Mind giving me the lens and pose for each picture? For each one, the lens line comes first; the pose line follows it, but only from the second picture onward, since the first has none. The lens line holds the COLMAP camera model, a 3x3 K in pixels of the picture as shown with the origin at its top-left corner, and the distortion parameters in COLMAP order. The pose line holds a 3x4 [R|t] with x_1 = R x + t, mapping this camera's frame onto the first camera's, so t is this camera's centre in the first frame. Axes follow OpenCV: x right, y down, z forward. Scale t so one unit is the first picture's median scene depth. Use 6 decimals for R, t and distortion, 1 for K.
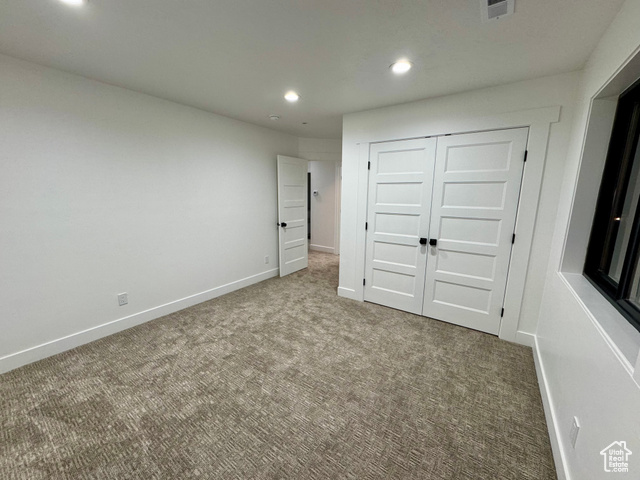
lens RADIAL K [[255.0, 0, 320.0], [0, 255.0, 240.0], [0, 0, 1]] dist [-0.002808, 0.000116]
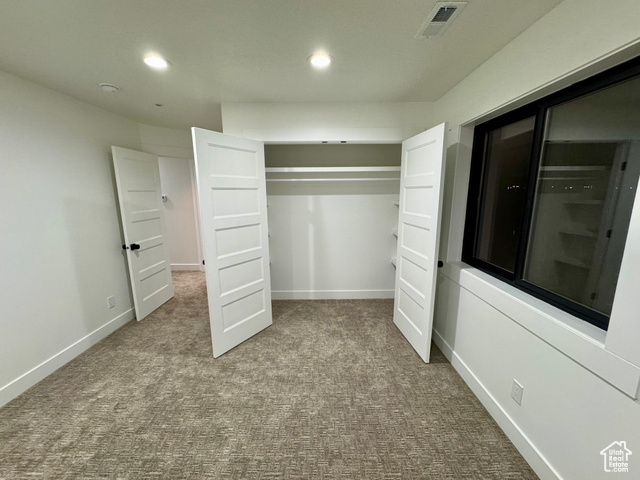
lens RADIAL K [[255.0, 0, 320.0], [0, 255.0, 240.0], [0, 0, 1]] dist [-0.002808, 0.000116]
pose [[0.816388, -0.118862, 0.565140, -0.154028], [0.118203, 0.992264, 0.037943, -0.057313], [-0.565278, 0.035825, 0.824122, 0.177917]]
